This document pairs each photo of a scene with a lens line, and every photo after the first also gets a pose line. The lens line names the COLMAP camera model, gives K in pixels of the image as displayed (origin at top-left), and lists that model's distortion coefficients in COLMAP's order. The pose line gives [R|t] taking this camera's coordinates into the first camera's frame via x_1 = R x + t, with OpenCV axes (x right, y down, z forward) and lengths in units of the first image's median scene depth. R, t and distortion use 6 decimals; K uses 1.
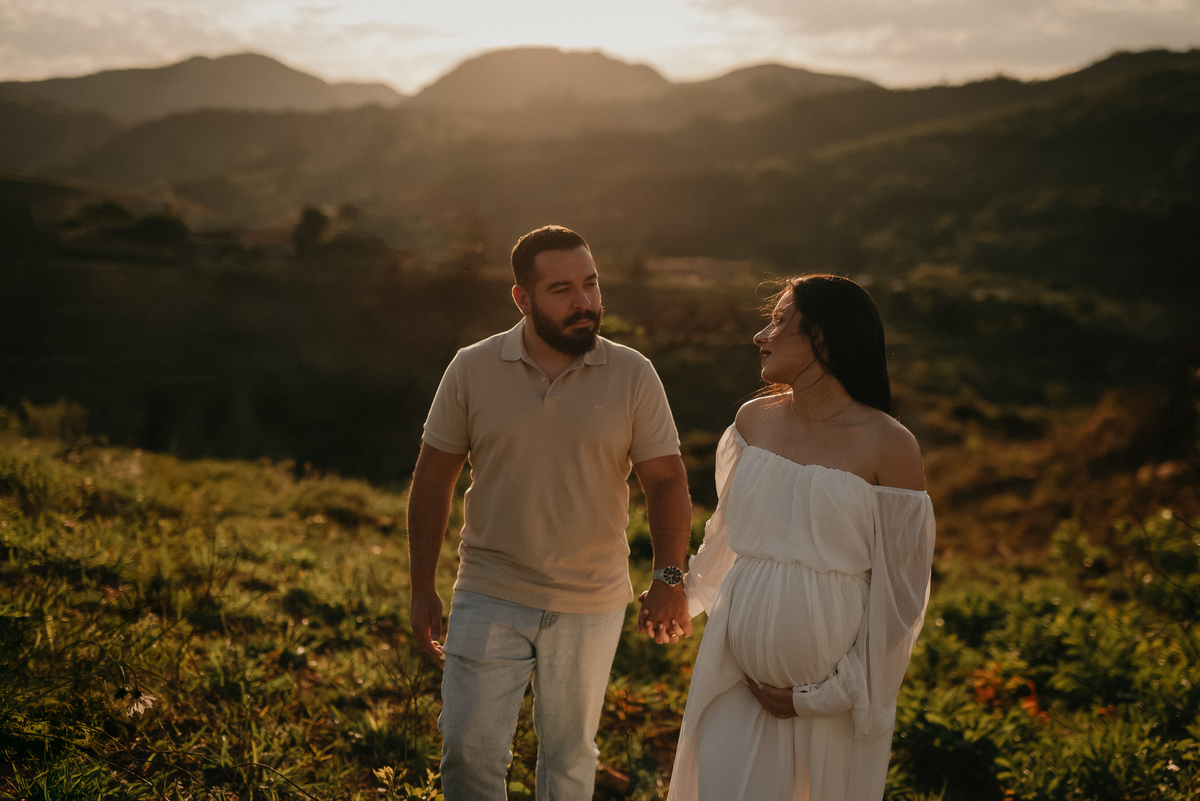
lens RADIAL K [[1747.6, 0, 603.2], [0, 1747.6, 397.5], [0, 0, 1]] dist [-0.024033, 0.000000]
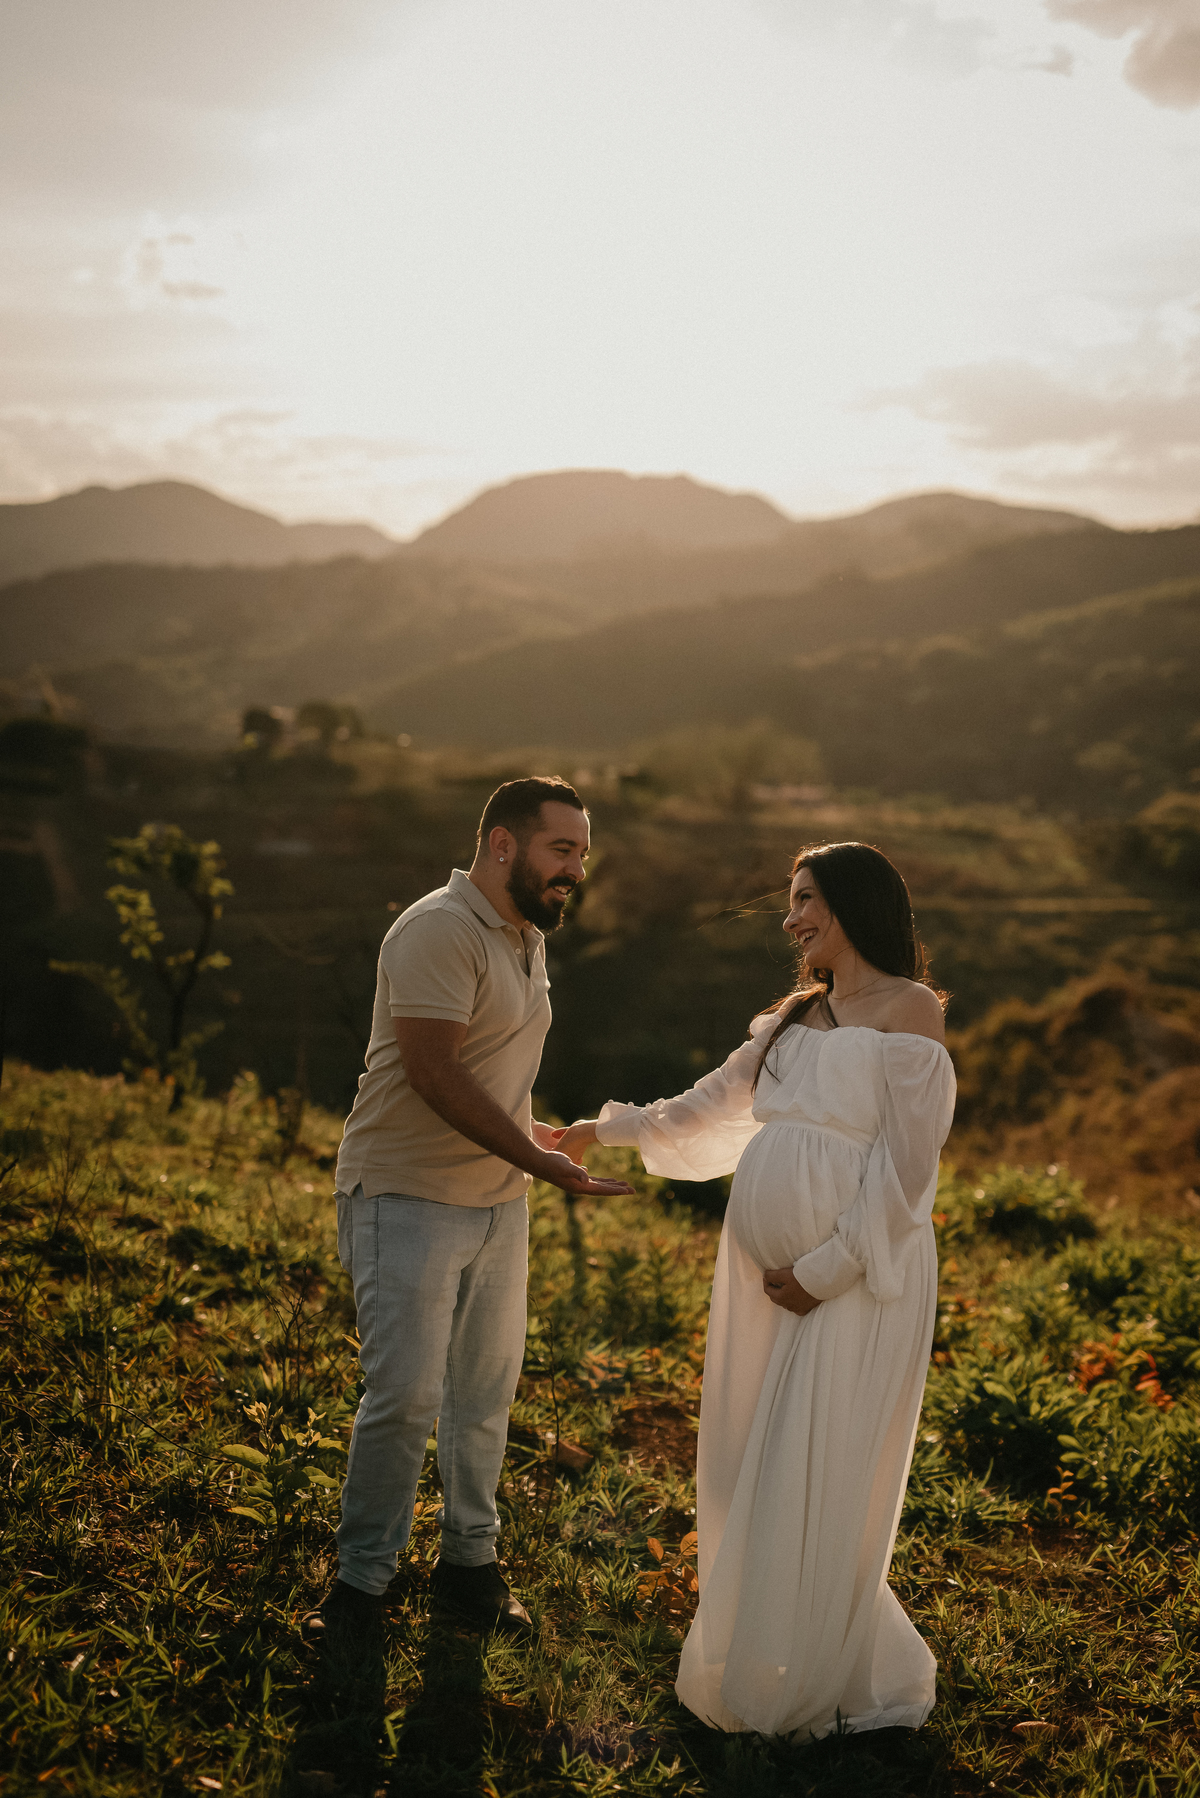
lens RADIAL K [[2618.5, 0, 606.6], [0, 2618.5, 902.4], [0, 0, 1]] dist [-0.024033, 0.000000]
pose [[0.999442, 0.001109, -0.033388, 0.045679], [-0.002236, 0.999428, -0.033752, 0.005922], [0.033331, 0.033808, 0.998872, -0.141913]]
